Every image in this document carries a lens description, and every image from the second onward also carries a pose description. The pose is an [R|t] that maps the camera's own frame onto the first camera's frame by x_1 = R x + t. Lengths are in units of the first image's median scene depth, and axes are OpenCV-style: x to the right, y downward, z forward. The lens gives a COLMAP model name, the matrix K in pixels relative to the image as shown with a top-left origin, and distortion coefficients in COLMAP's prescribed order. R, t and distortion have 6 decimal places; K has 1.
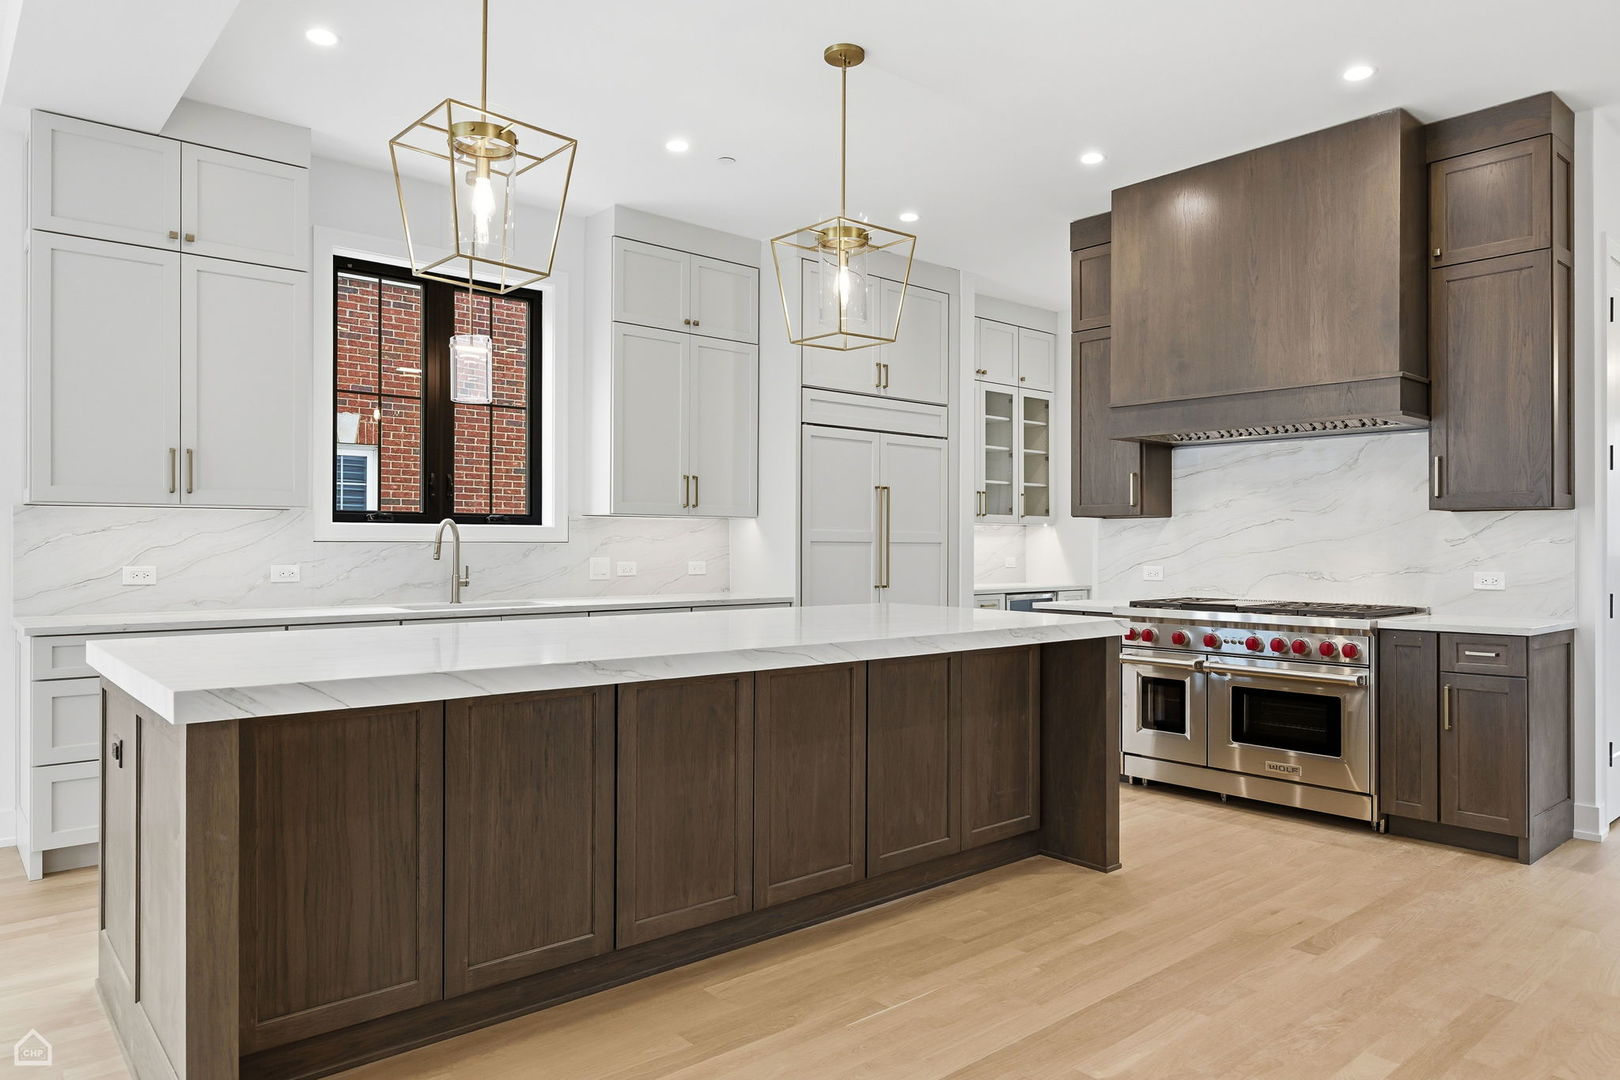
lens RADIAL K [[1060.2, 0, 812.8], [0, 1060.2, 534.6], [0, 0, 1]] dist [-0.010847, -0.005119]
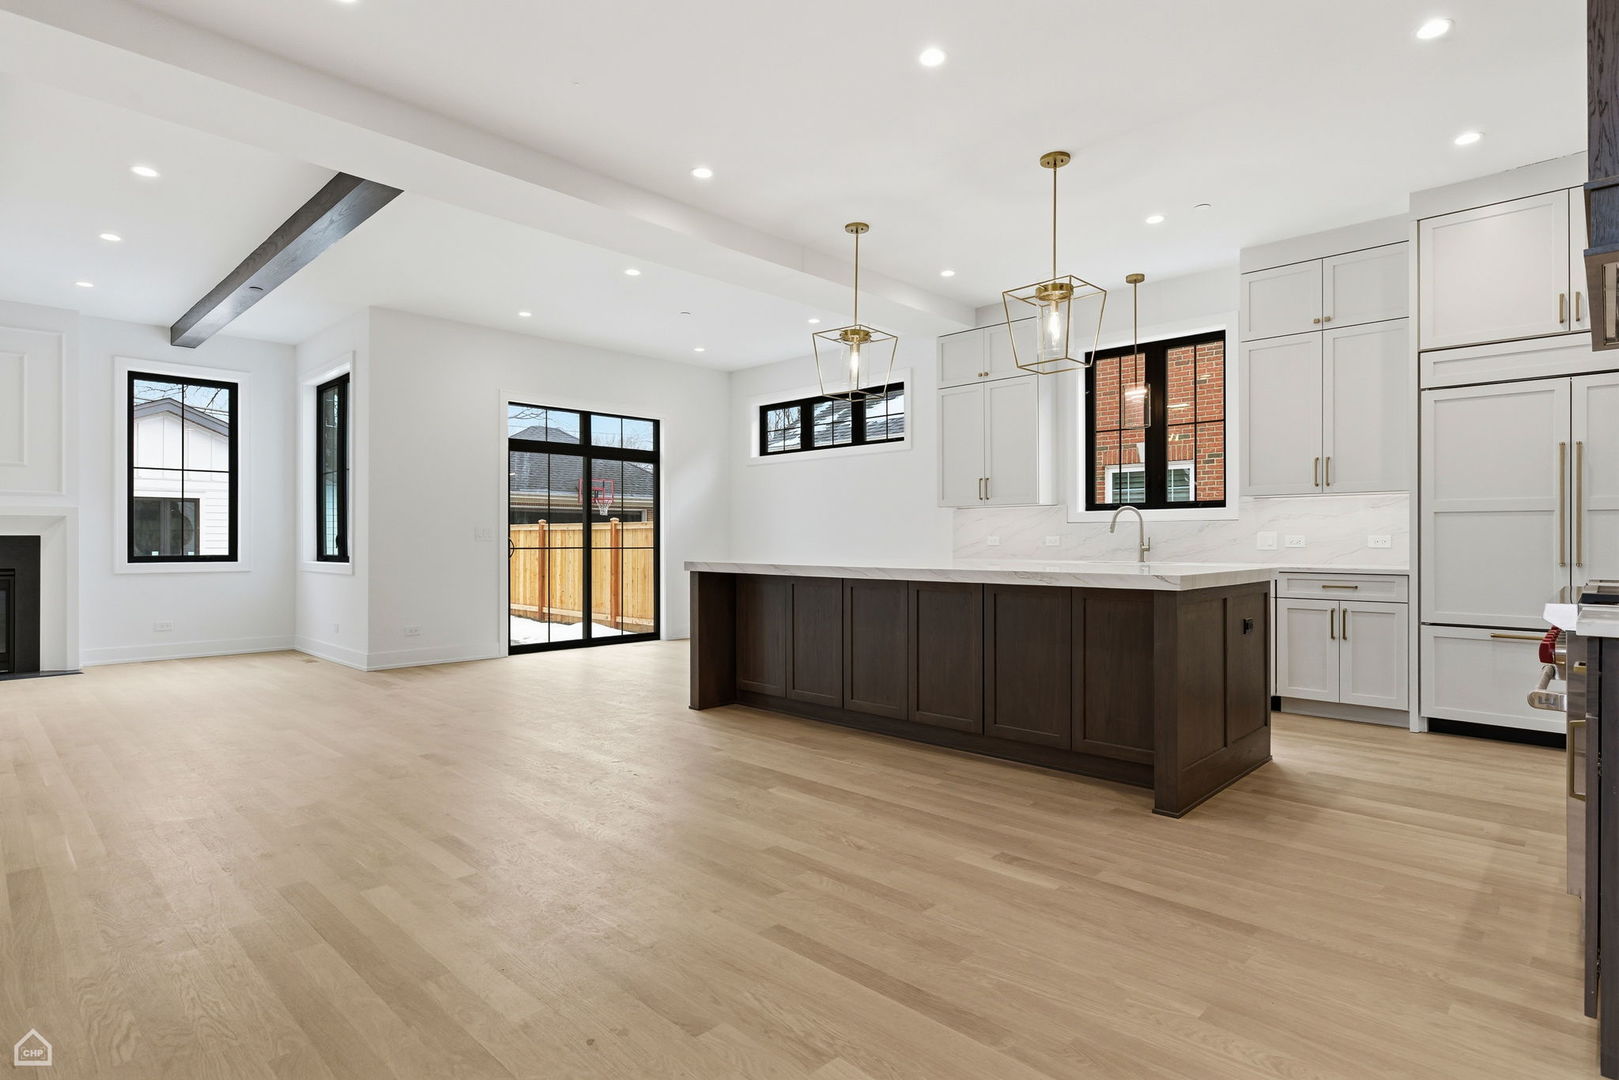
lens RADIAL K [[832.4, 0, 813.9], [0, 832.4, 543.7], [0, 0, 1]] dist [0.033000, 0.000234]
pose [[0.095117, 0.003798, -0.995459, 1.189984], [0.018011, 0.999822, 0.005536, 0.034290], [0.995303, -0.018456, 0.095031, 0.619868]]
